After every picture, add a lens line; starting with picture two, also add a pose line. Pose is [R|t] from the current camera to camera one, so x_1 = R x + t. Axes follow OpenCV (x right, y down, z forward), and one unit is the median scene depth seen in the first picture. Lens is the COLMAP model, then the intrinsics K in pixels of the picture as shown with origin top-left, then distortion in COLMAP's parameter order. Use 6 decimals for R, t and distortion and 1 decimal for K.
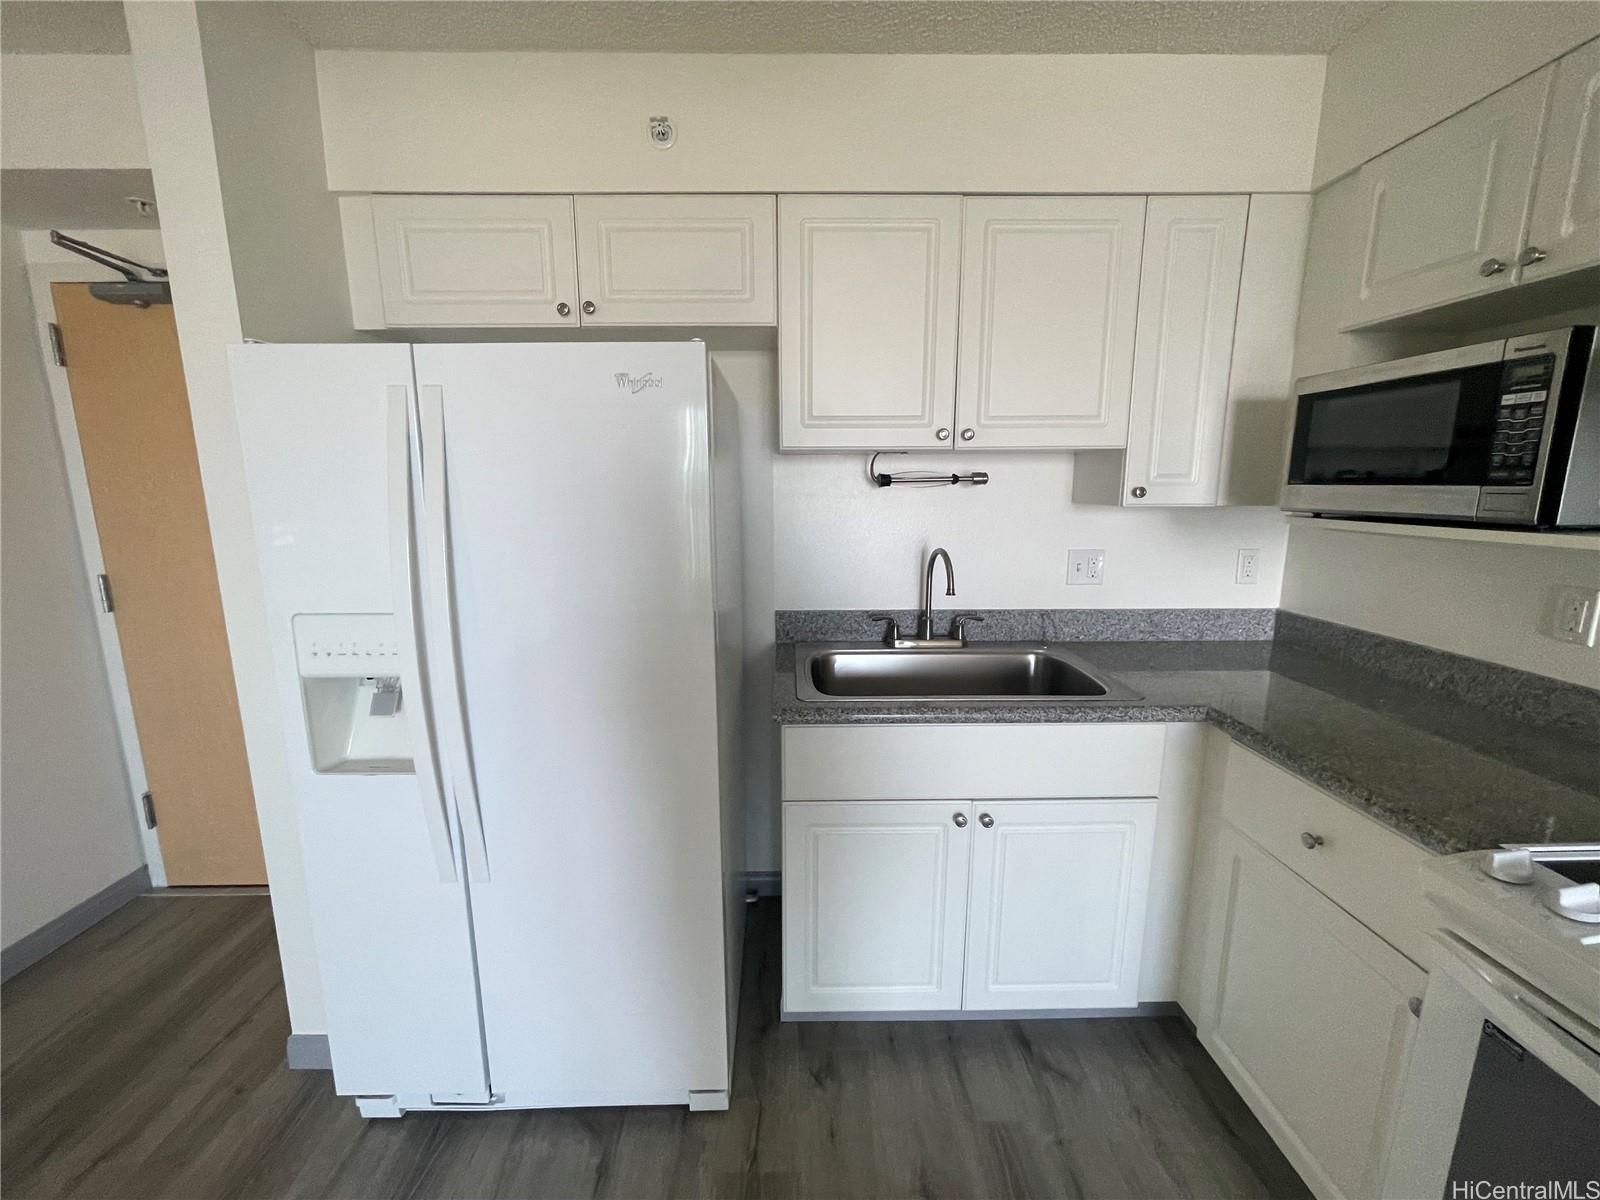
lens RADIAL K [[644.8, 0, 800.0], [0, 644.8, 600.0], [0, 0, 1]] dist [0.000457, 0.000732]
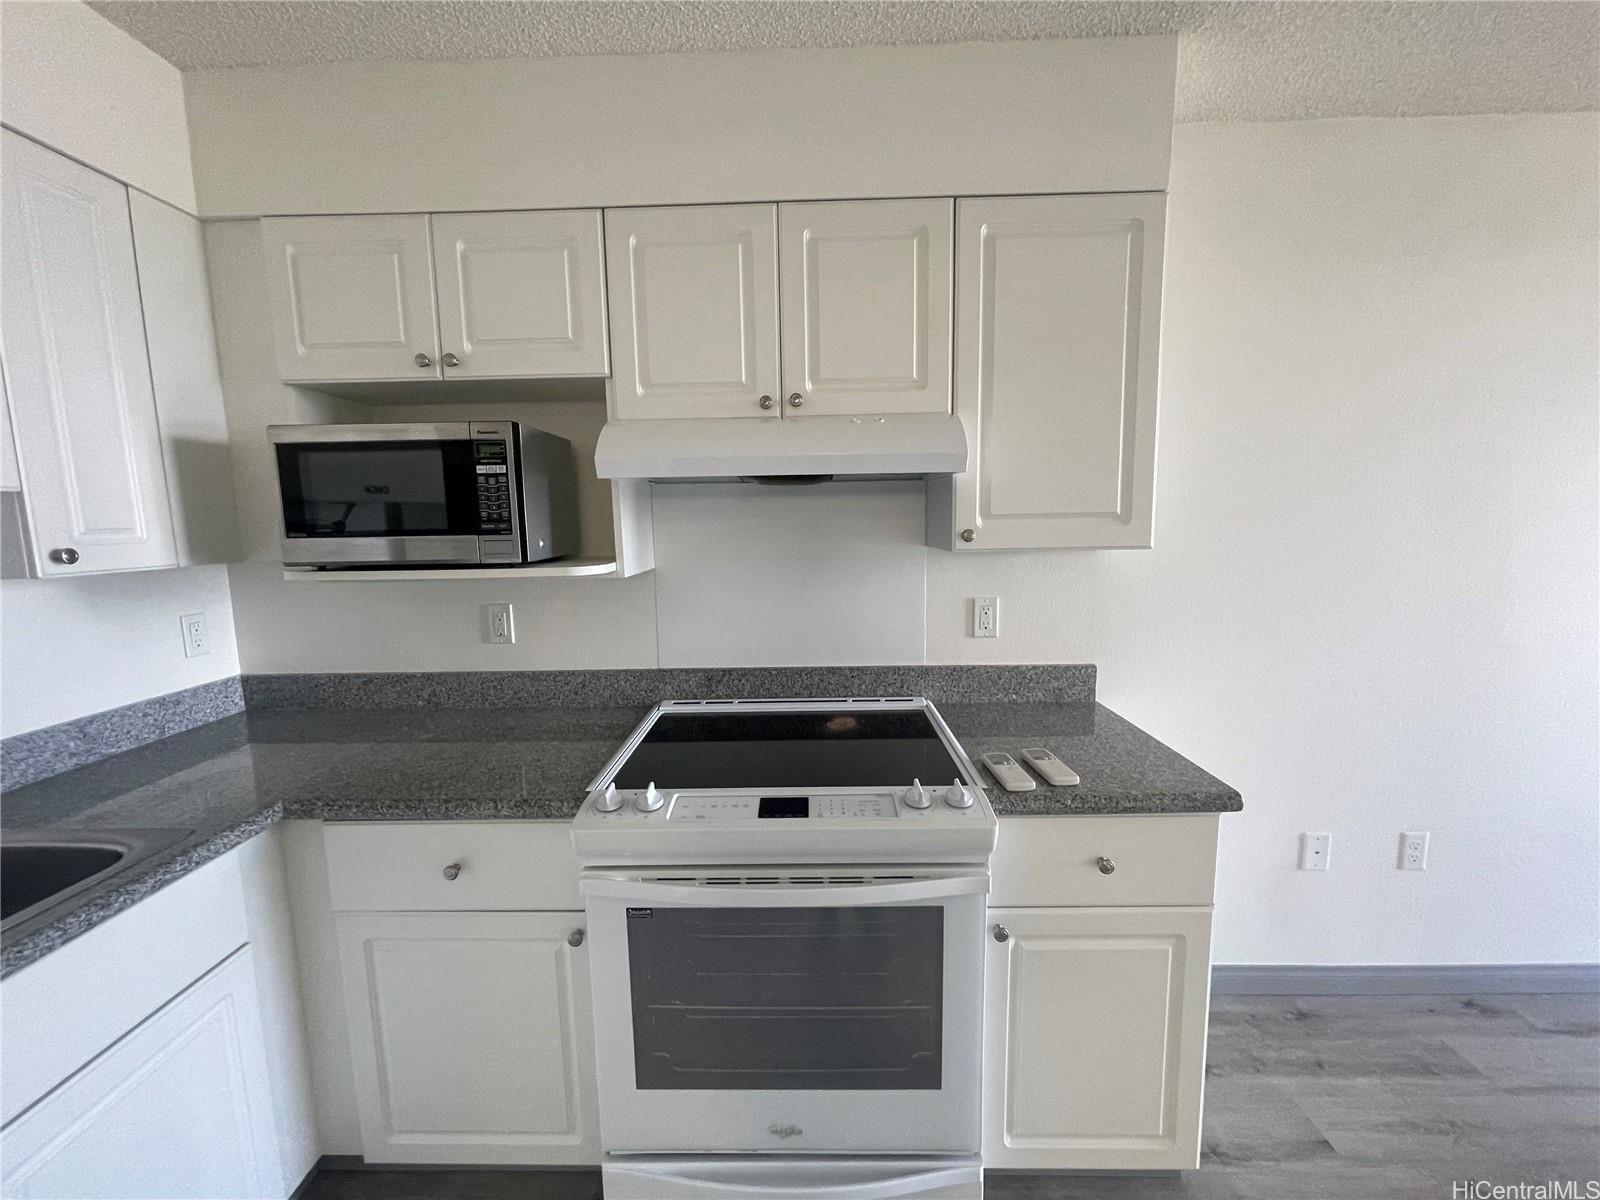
lens RADIAL K [[644.8, 0, 800.0], [0, 644.8, 600.0], [0, 0, 1]] dist [0.000457, 0.000732]
pose [[0.054333, -0.127306, 0.990374, -0.130429], [0.198200, 0.973479, 0.114260, -0.052874], [-0.978654, 0.190084, 0.078124, 0.224212]]
